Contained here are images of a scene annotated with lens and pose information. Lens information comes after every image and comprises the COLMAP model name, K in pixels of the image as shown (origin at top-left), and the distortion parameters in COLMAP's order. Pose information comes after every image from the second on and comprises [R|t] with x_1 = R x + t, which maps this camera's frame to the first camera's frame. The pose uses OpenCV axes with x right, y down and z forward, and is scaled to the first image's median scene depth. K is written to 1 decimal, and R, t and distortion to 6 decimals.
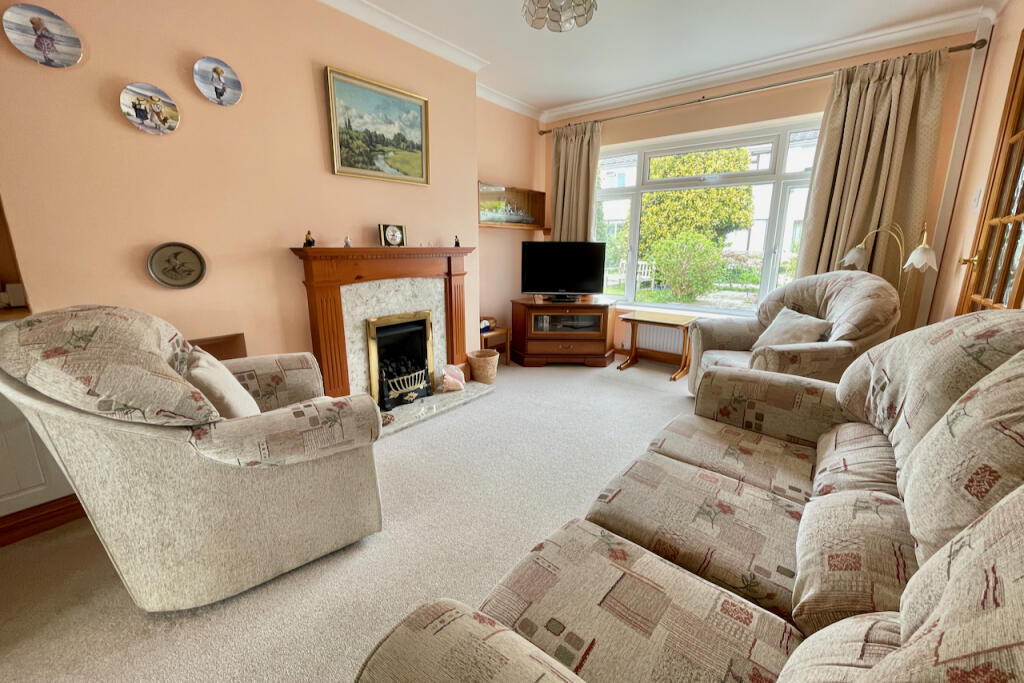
lens RADIAL K [[415.0, 0, 509.7], [0, 415.0, 341.1], [0, 0, 1]] dist [0.000178, 0.000152]
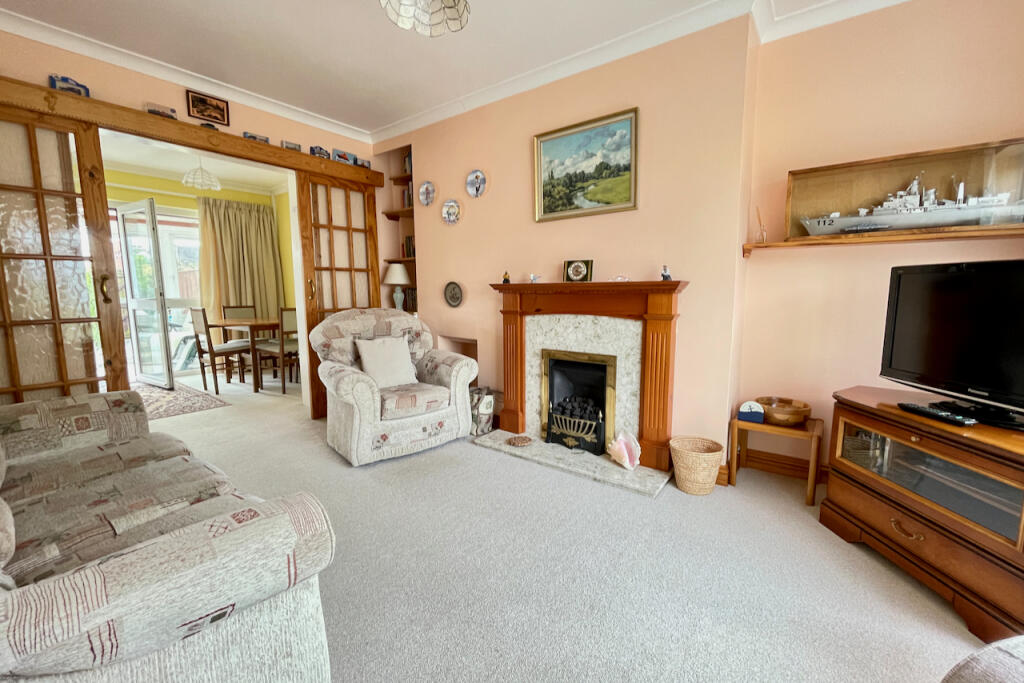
lens RADIAL K [[415.0, 0, 512.0], [0, 415.0, 339.0], [0, 0, 1]] dist [0.000178, 0.000152]
pose [[0.038318, 0.123578, -0.991595, 0.710315], [-0.216216, 0.969841, 0.112512, -0.180102], [0.975593, 0.210087, 0.063882, 0.839956]]
